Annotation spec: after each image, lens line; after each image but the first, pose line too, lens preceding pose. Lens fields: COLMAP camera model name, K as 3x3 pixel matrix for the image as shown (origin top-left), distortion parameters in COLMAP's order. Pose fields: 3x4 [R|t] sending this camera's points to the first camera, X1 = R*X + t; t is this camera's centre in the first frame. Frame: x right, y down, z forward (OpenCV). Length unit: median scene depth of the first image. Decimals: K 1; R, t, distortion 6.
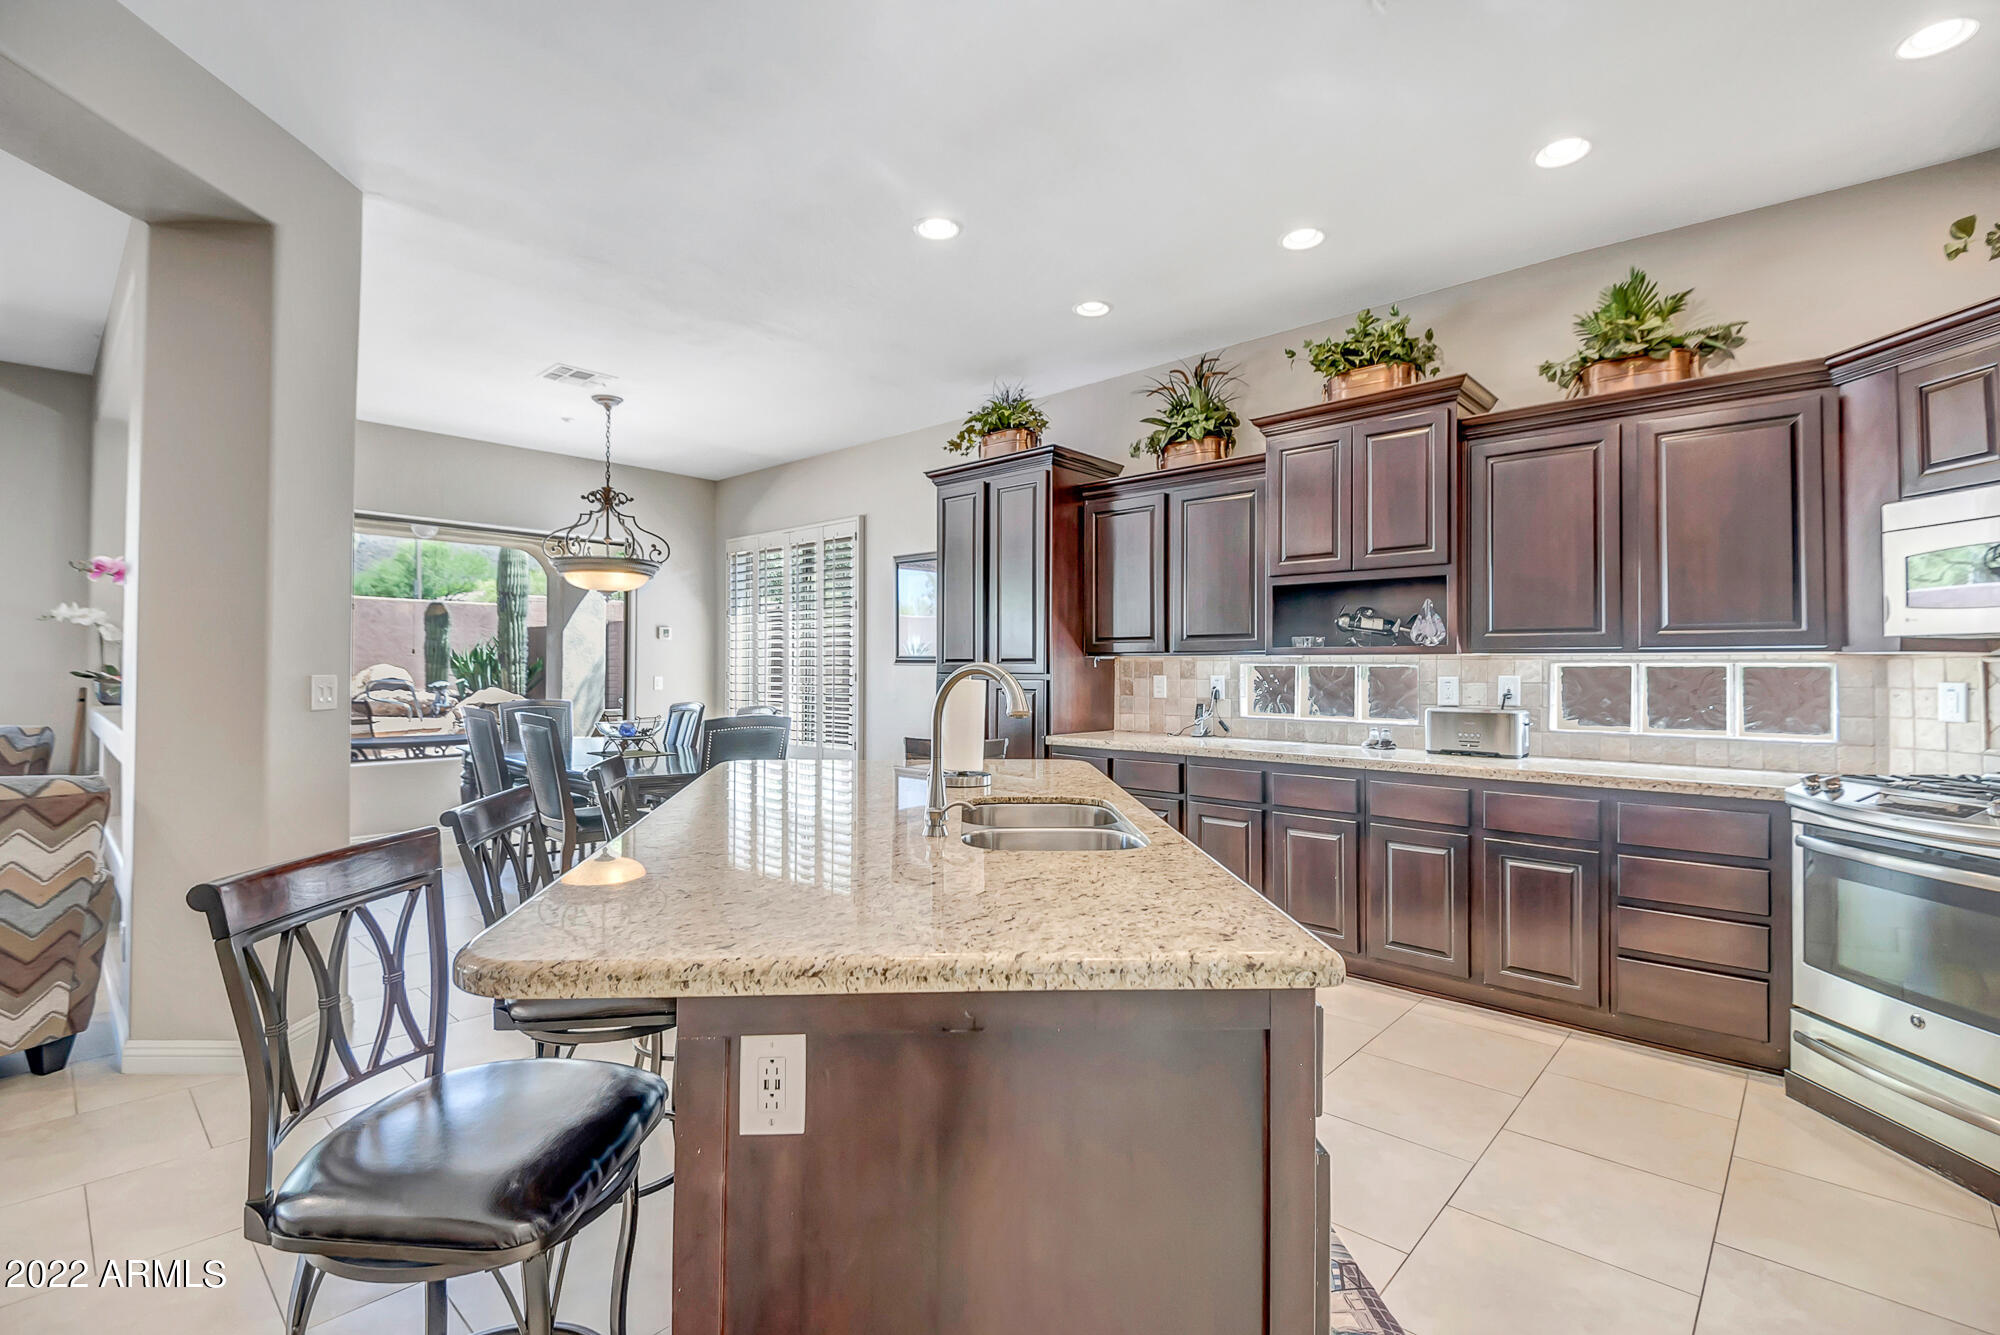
lens RADIAL K [[907.0, 0, 1005.9], [0, 907.0, 661.0], [0, 0, 1]] dist [0.023072, -0.019792]
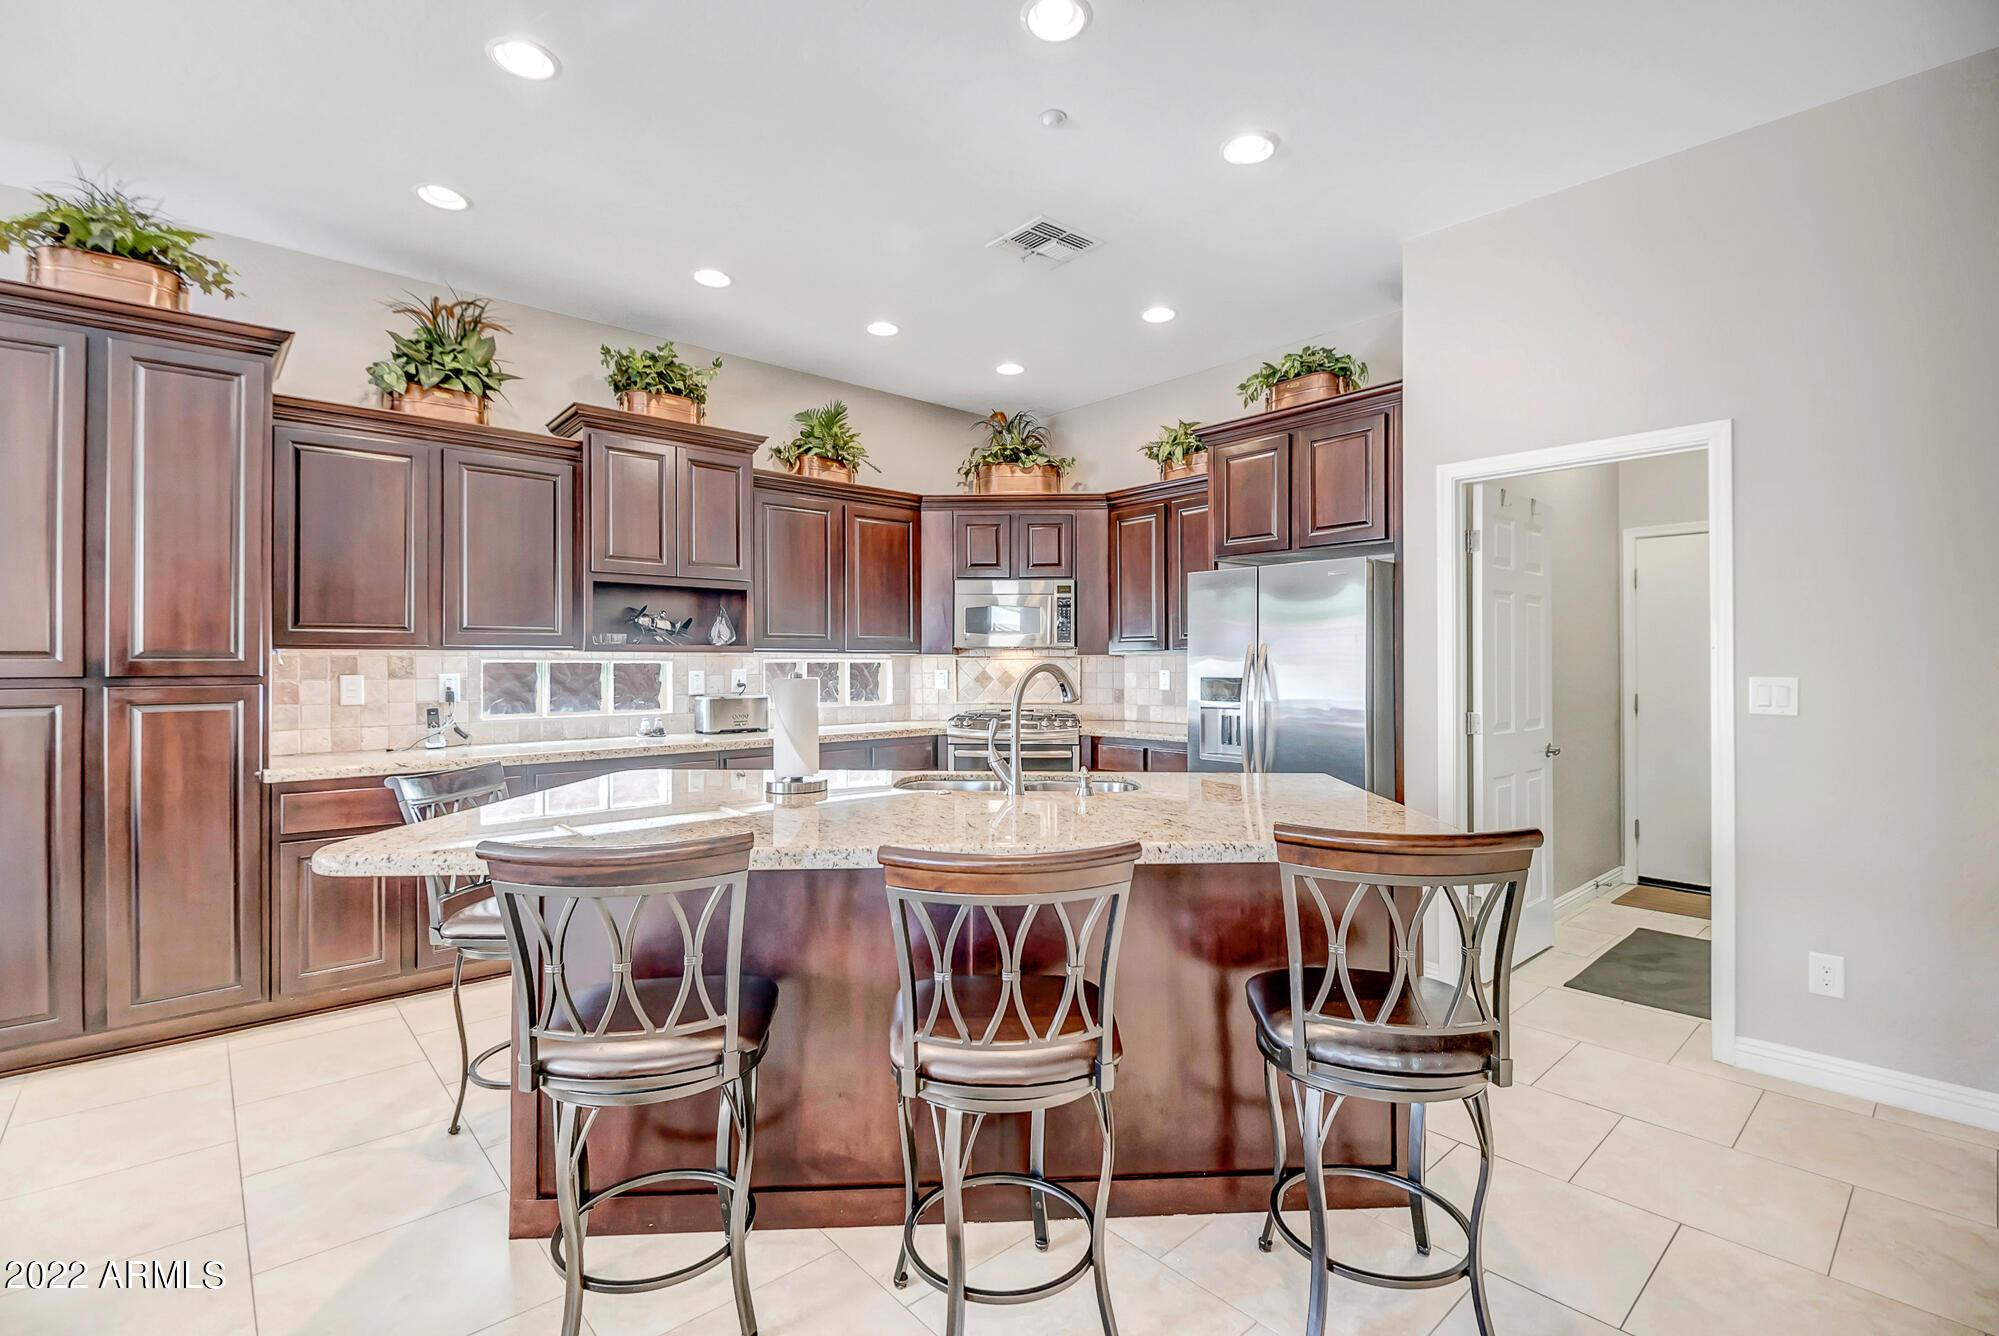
lens RADIAL K [[906.6, 0, 994.9], [0, 906.6, 670.3], [0, 0, 1]] dist [0.023072, -0.019792]
pose [[0.094036, -0.011306, 0.995505, -0.636630], [-0.006274, 0.999909, 0.011949, -0.000450], [-0.995549, -0.007370, 0.093956, 0.467773]]
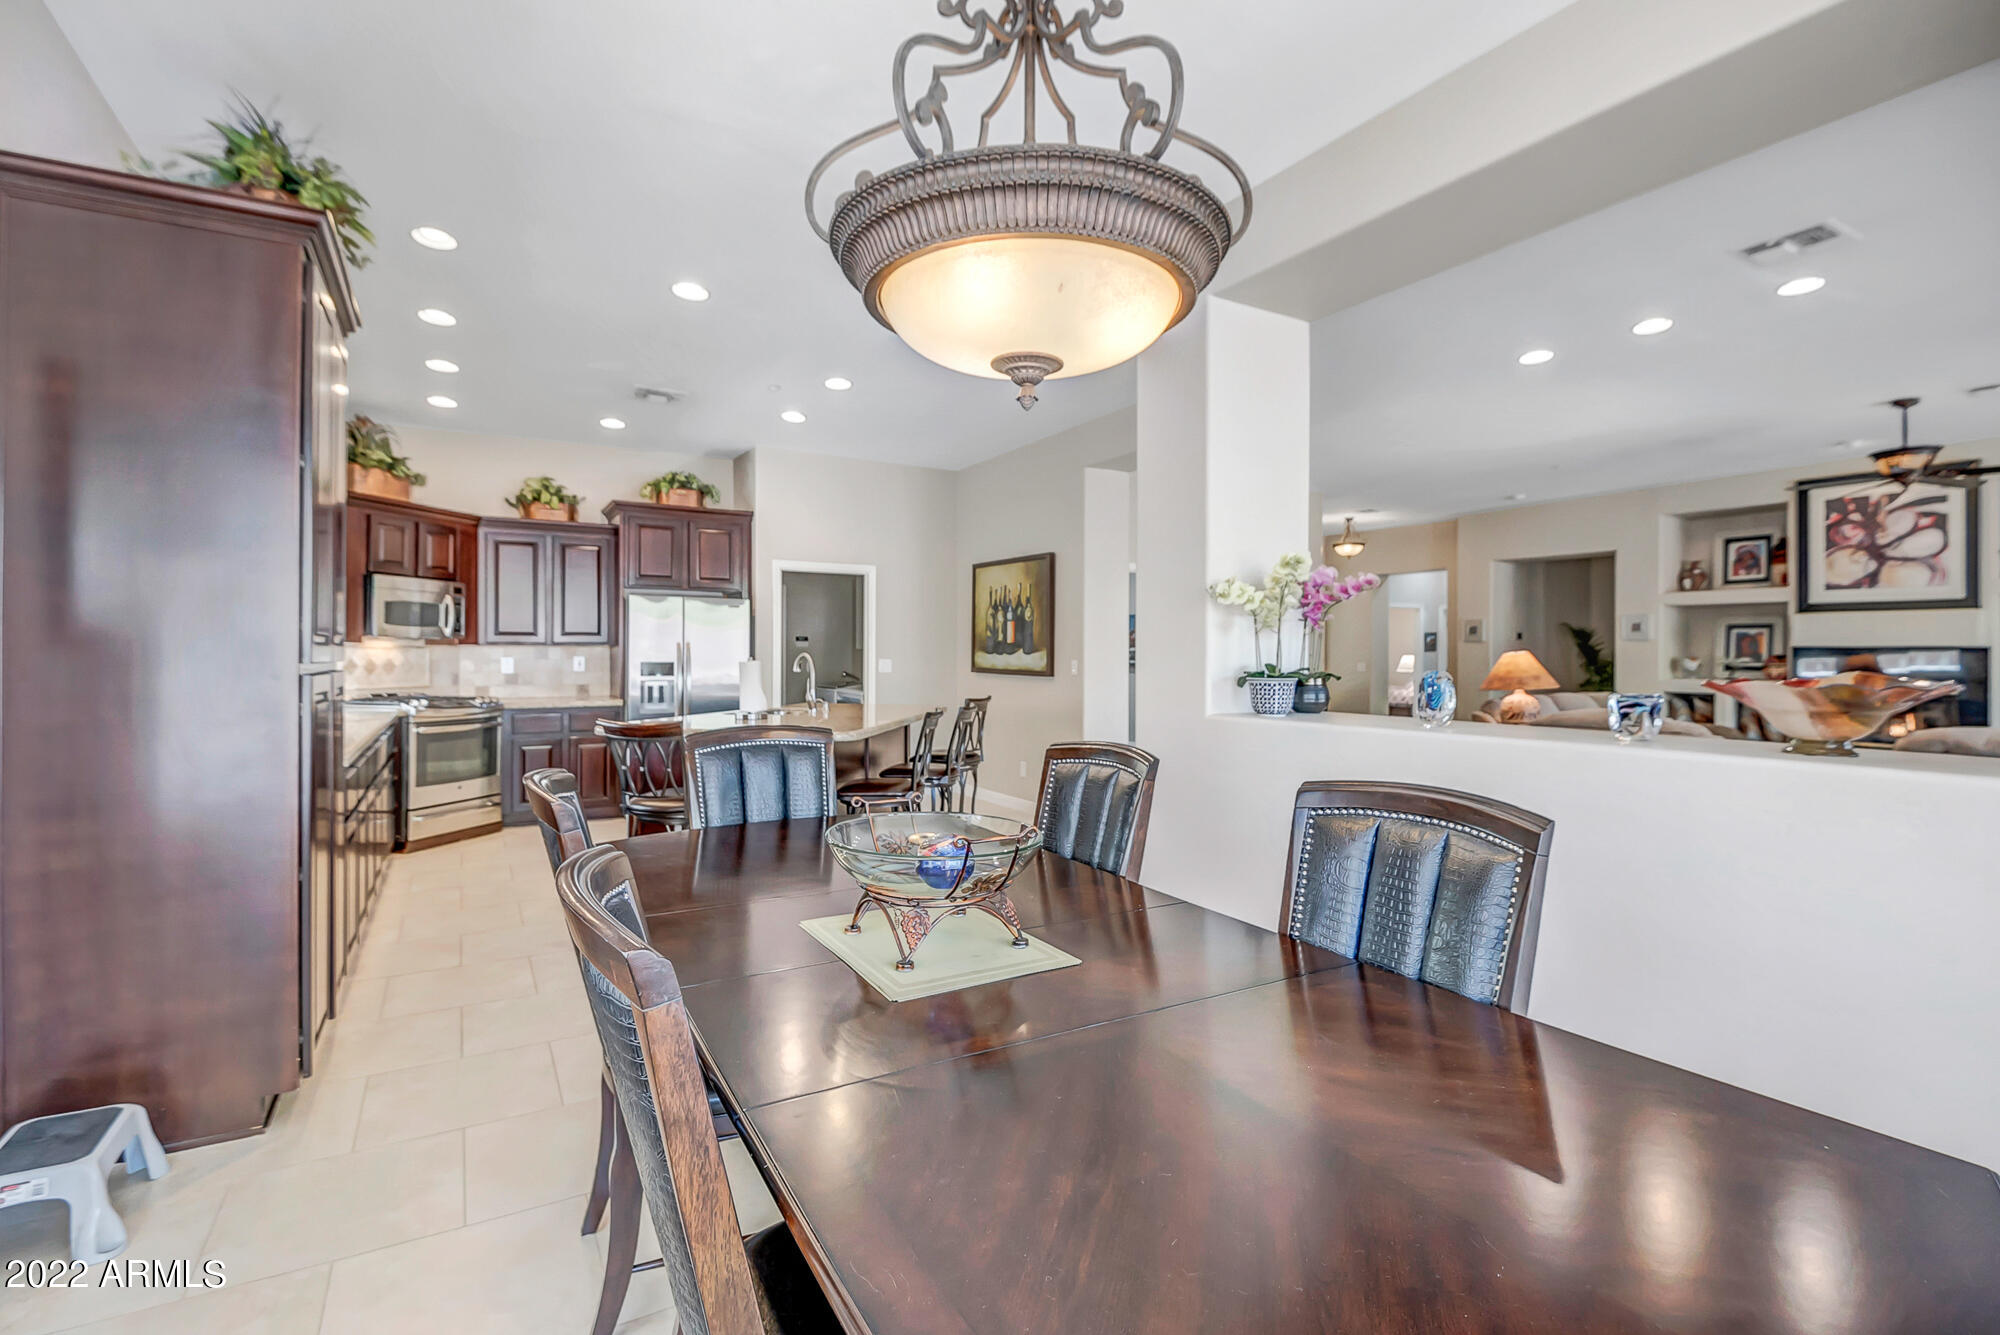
lens RADIAL K [[907.0, 0, 1007.0], [0, 907.0, 658.1], [0, 0, 1]] dist [0.023072, -0.019792]
pose [[-0.959822, -0.008860, 0.280469, -0.690095], [-0.010324, 0.999940, -0.003744, 0.010421], [-0.280419, -0.006490, -0.959856, 1.704524]]
